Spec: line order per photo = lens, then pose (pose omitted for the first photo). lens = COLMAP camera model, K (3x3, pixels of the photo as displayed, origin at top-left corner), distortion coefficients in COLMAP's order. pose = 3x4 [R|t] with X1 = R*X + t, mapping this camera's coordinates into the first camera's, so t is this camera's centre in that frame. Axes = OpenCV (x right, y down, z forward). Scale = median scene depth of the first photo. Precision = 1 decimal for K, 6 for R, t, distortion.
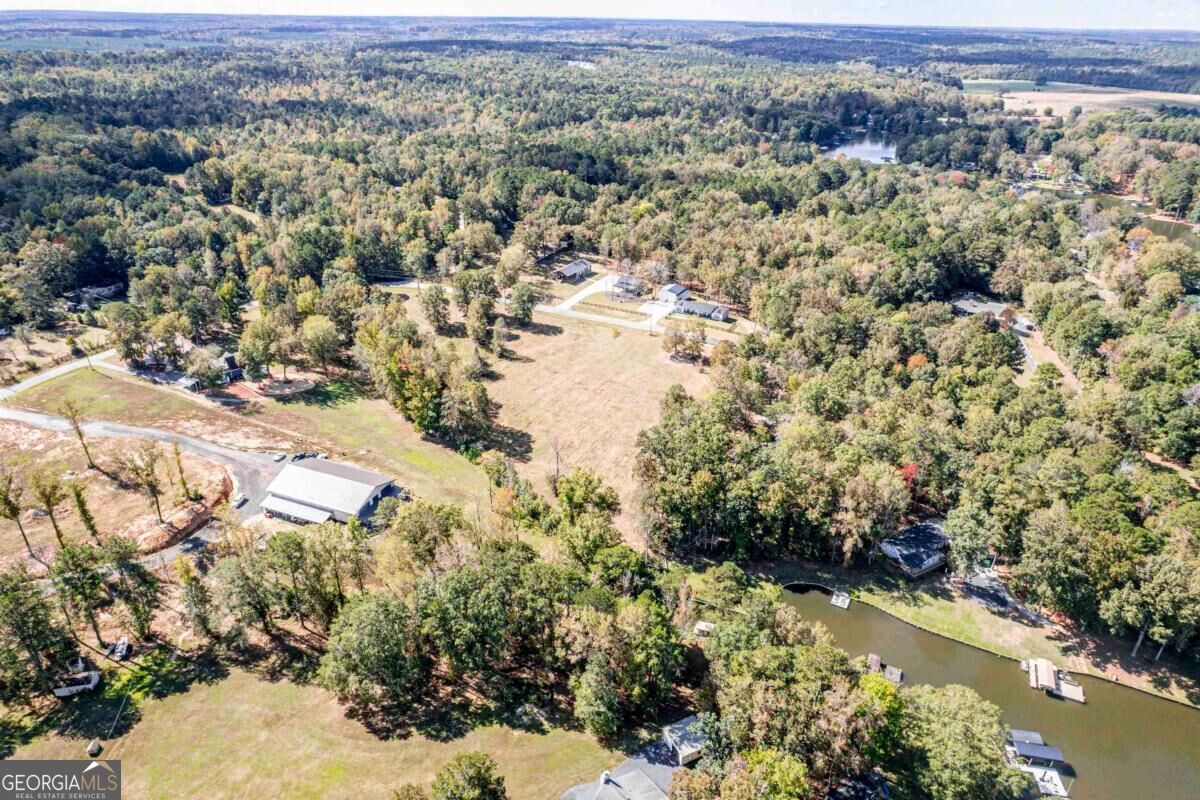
lens RADIAL K [[776.0, 0, 600.4], [0, 776.0, 399.3], [0, 0, 1]] dist [-0.086819, 0.075847]
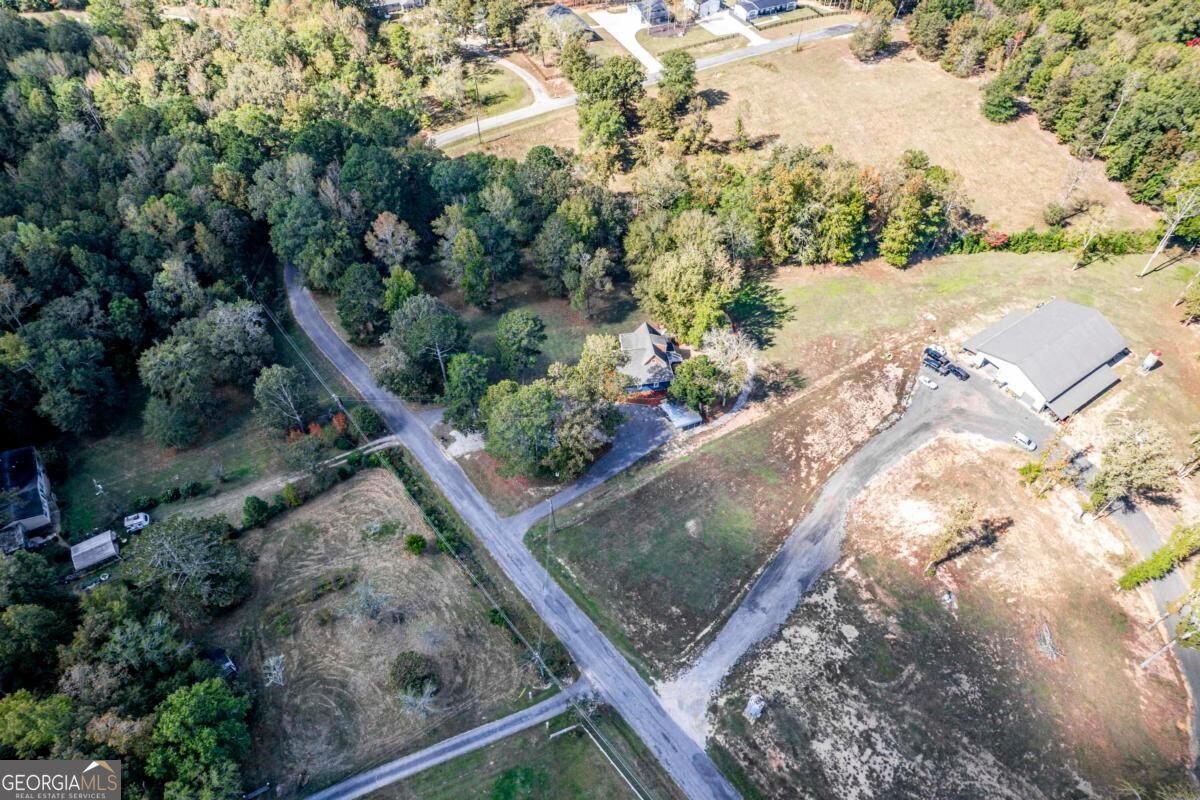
lens RADIAL K [[776.0, 0, 603.6], [0, 776.0, 408.8], [0, 0, 1]] dist [-0.086819, 0.075847]
pose [[0.558635, -0.636185, 0.532162, -0.646862], [0.377186, 0.766289, 0.520127, -0.257729], [-0.738686, -0.089837, 0.668036, 0.489124]]
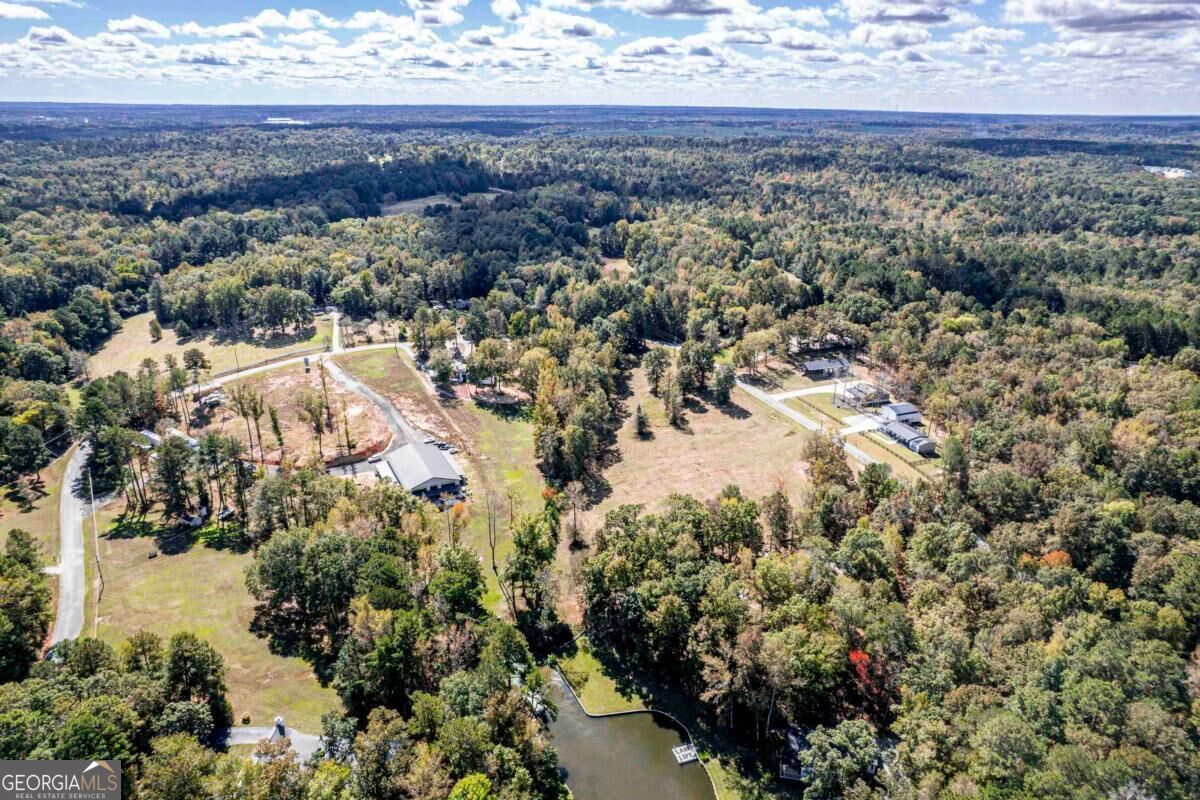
lens RADIAL K [[776.0, 0, 595.3], [0, 776.0, 390.9], [0, 0, 1]] dist [-0.086819, 0.075847]
pose [[0.744608, 0.226567, -0.627874, 0.368190], [-0.298722, 0.954289, -0.009907, -0.046593], [0.596929, 0.194937, 0.778252, 0.105315]]
